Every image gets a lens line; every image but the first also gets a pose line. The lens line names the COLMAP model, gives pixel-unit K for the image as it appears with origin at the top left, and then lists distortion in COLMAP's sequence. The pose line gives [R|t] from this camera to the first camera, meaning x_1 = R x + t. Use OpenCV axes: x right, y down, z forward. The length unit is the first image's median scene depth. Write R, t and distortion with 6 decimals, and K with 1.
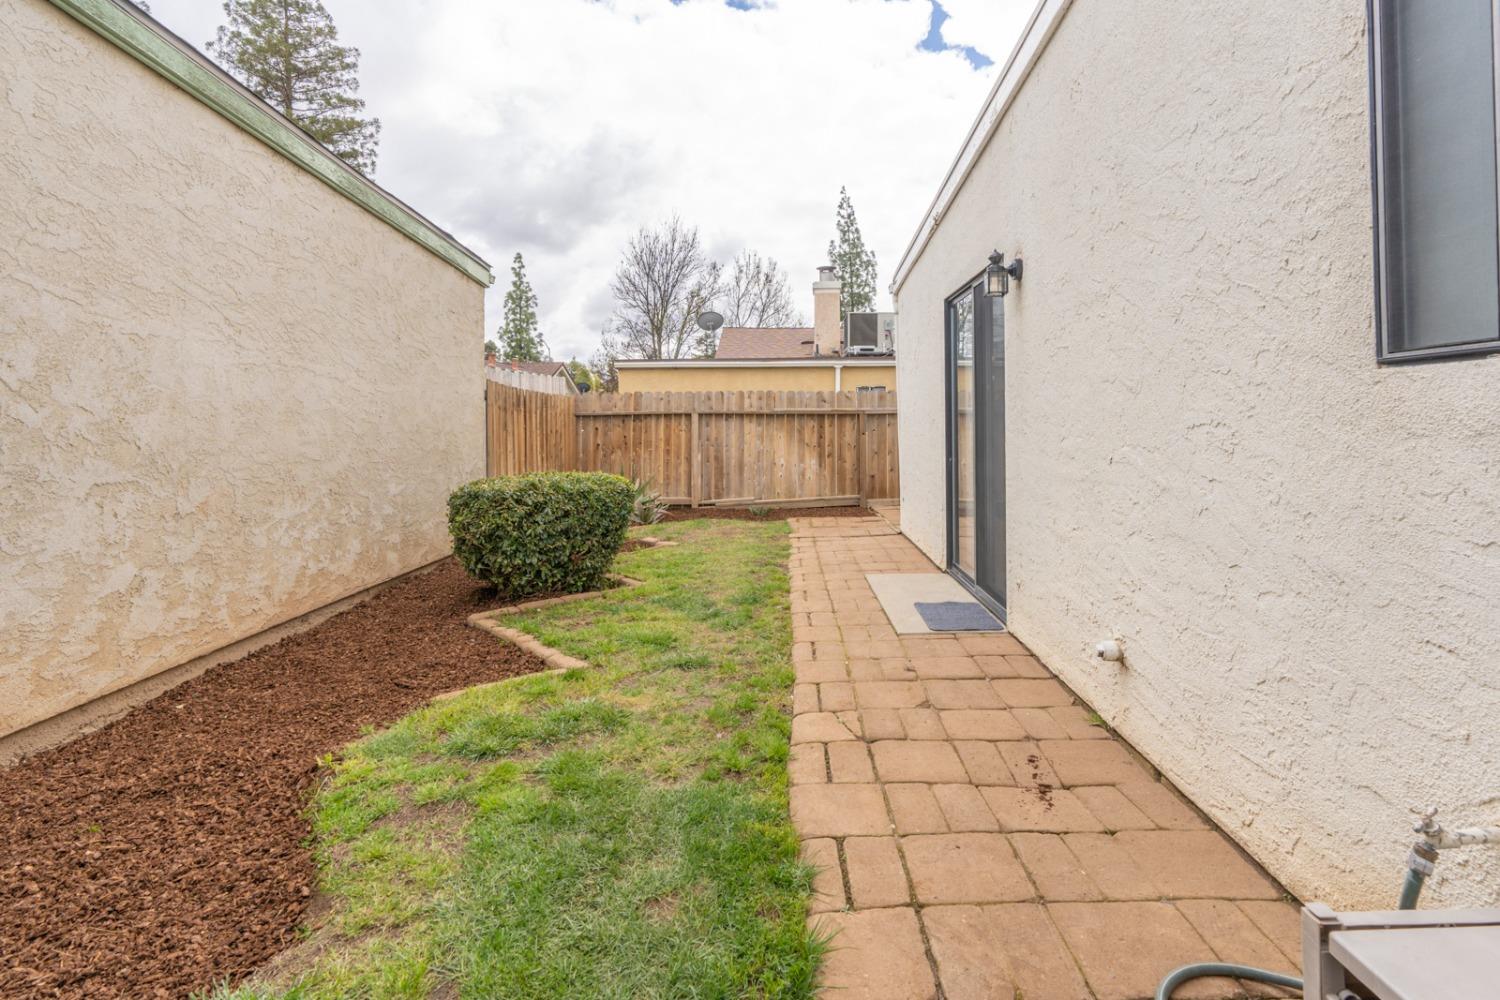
lens RADIAL K [[722.6, 0, 794.7], [0, 722.6, 416.9], [0, 0, 1]] dist [-0.009359, -0.001124]
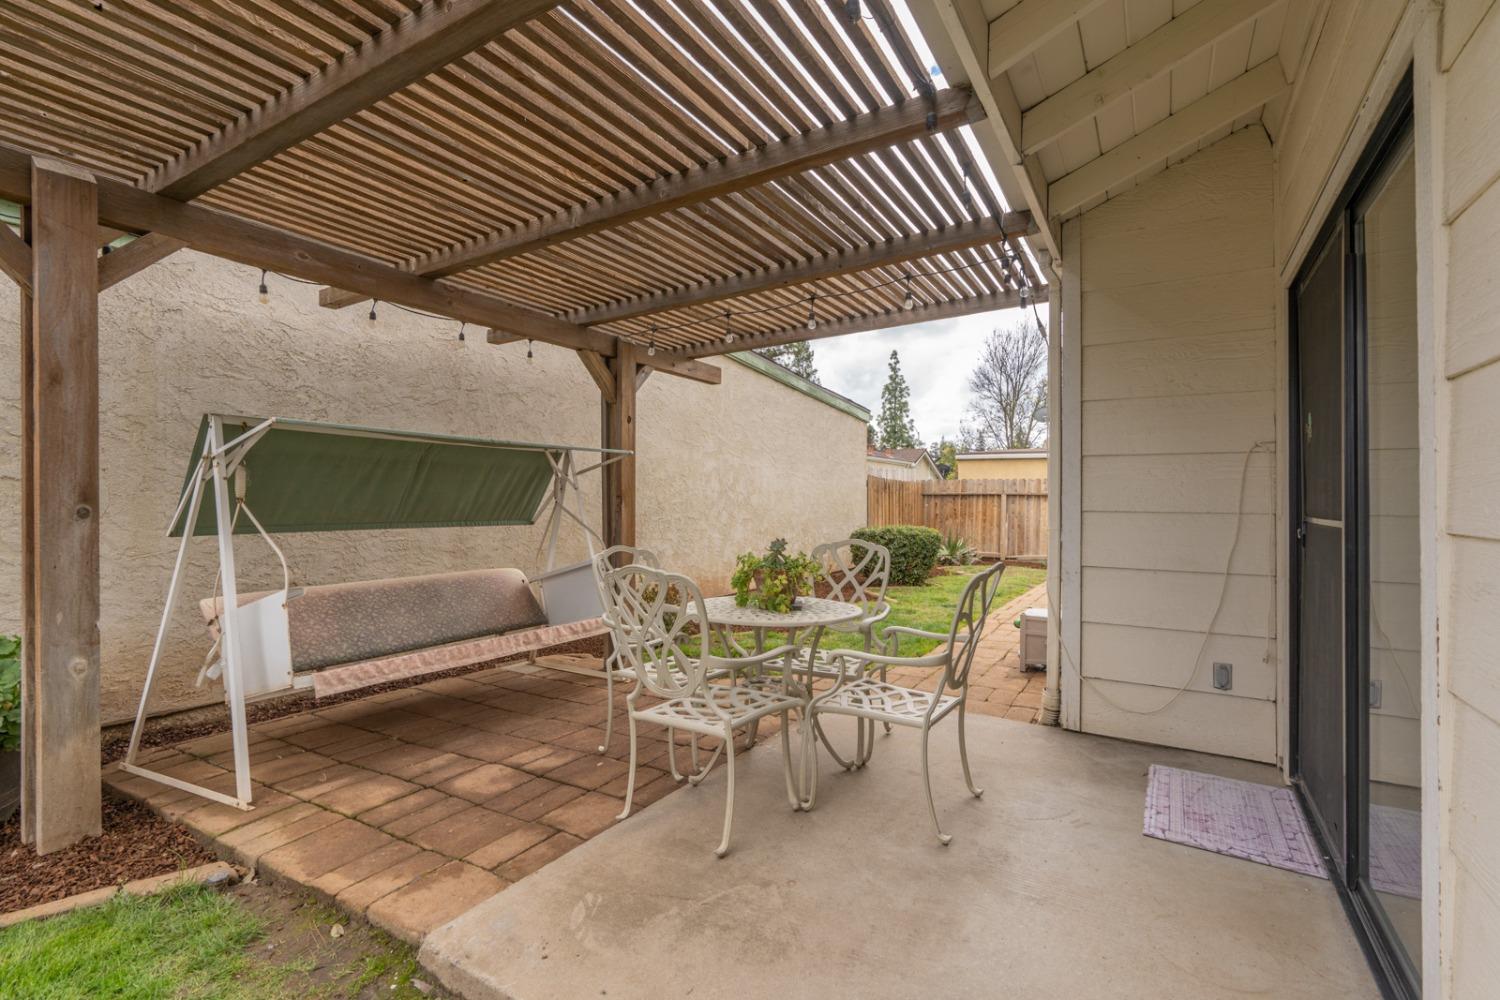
lens RADIAL K [[691.3, 0, 760.1], [0, 691.3, 489.1], [0, 0, 1]] dist [0.000236, 0.000037]
pose [[0.848874, 0.008768, -0.528523, 0.172990], [-0.011612, 0.999930, -0.002061, -0.006876], [0.528468, 0.007887, 0.848917, -0.409229]]
